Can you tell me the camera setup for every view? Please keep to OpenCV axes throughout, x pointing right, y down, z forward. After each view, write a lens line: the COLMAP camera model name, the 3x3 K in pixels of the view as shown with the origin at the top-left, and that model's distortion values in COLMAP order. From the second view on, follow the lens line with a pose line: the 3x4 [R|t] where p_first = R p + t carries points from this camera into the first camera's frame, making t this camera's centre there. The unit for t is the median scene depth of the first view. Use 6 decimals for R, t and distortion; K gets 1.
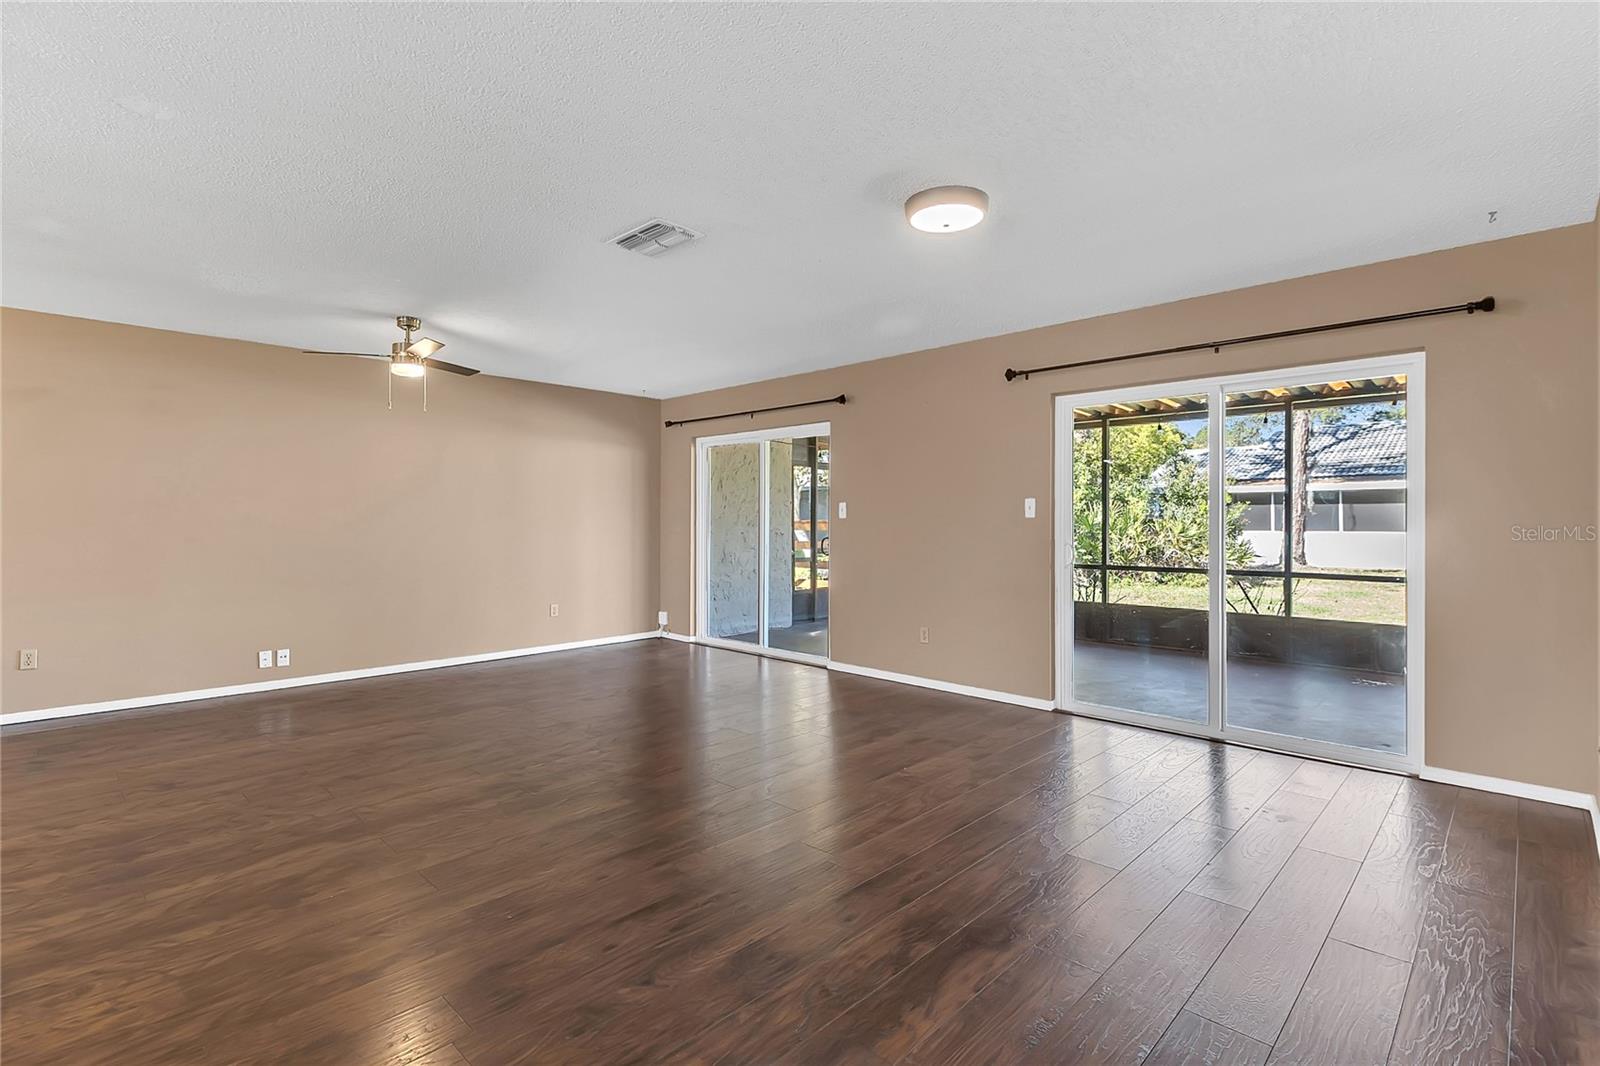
lens RADIAL K [[758.9, 0, 802.7], [0, 758.9, 519.9], [0, 0, 1]] dist [0.003589, -0.001019]
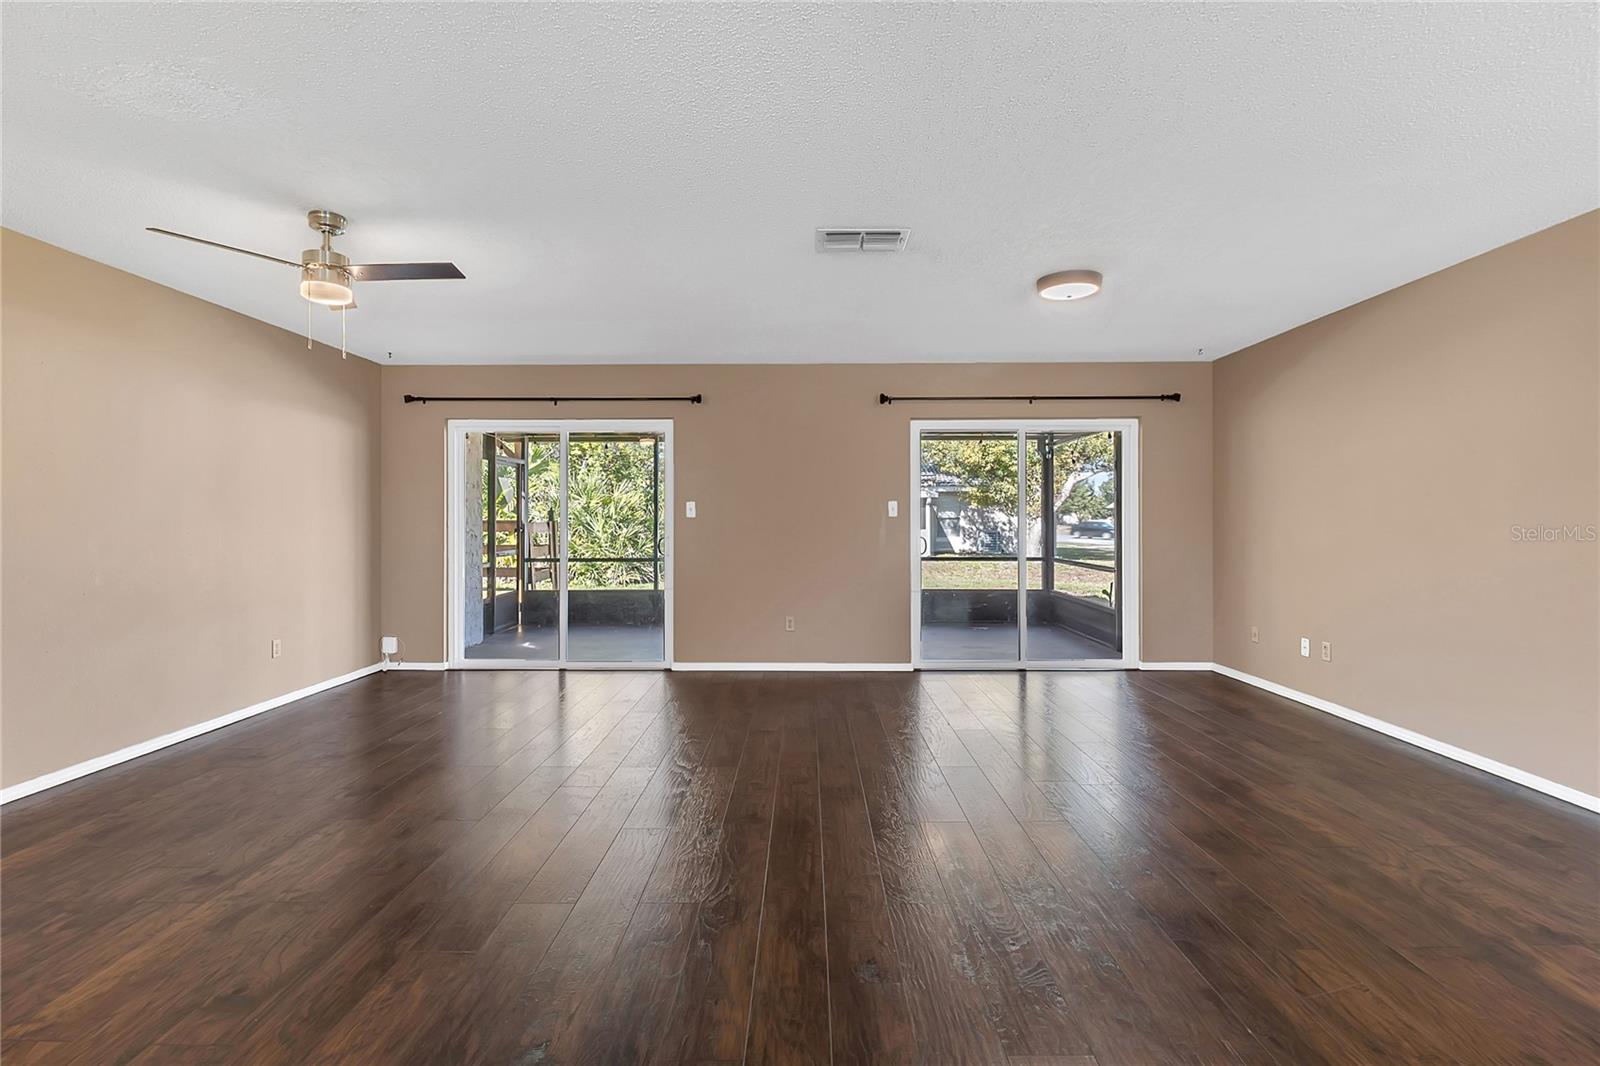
lens RADIAL K [[746.7, 0, 801.8], [0, 746.7, 519.6], [0, 0, 1]] dist [0.006826, -0.005391]
pose [[0.719895, -0.000484, 0.694083, -0.529046], [0.002641, 0.999994, -0.002042, 0.003054], [-0.694078, 0.003303, 0.719892, 0.189870]]
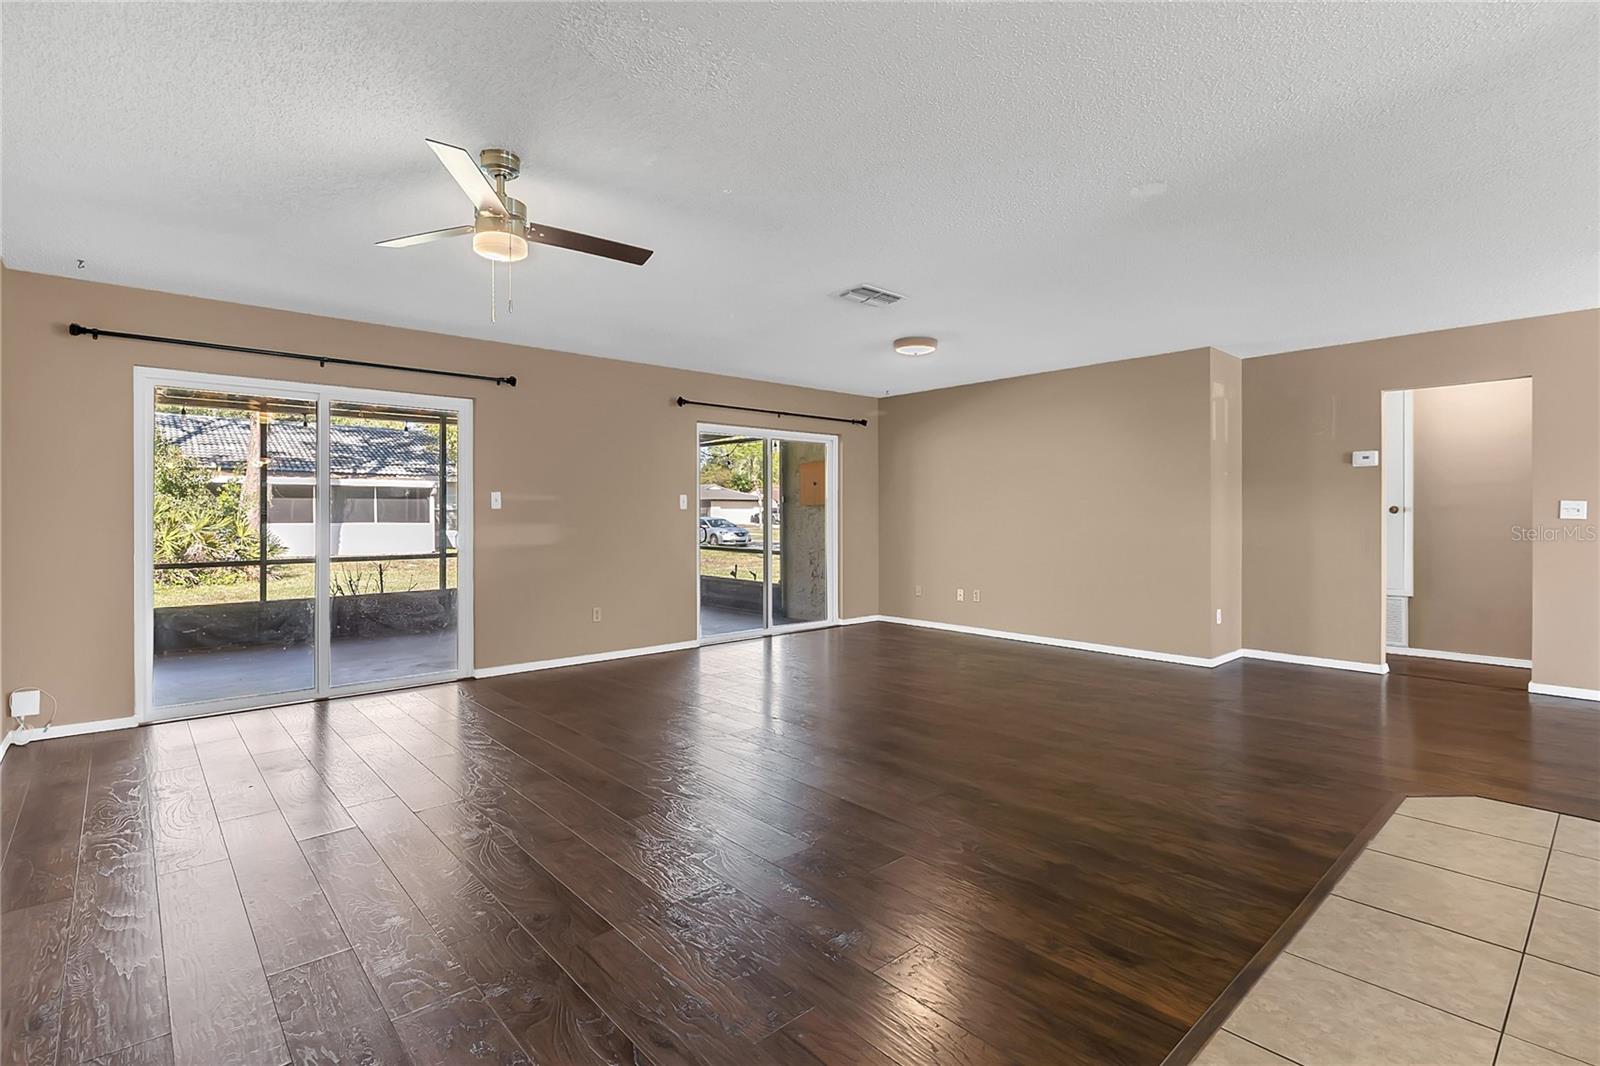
lens RADIAL K [[741.8, 0, 802.6], [0, 741.8, 516.0], [0, 0, 1]] dist [0.014111, -0.009839]
pose [[0.067901, -0.005926, 0.997674, -0.825805], [0.000951, 0.999982, 0.005875, 0.001561], [-0.997692, 0.000550, 0.067906, 0.571249]]
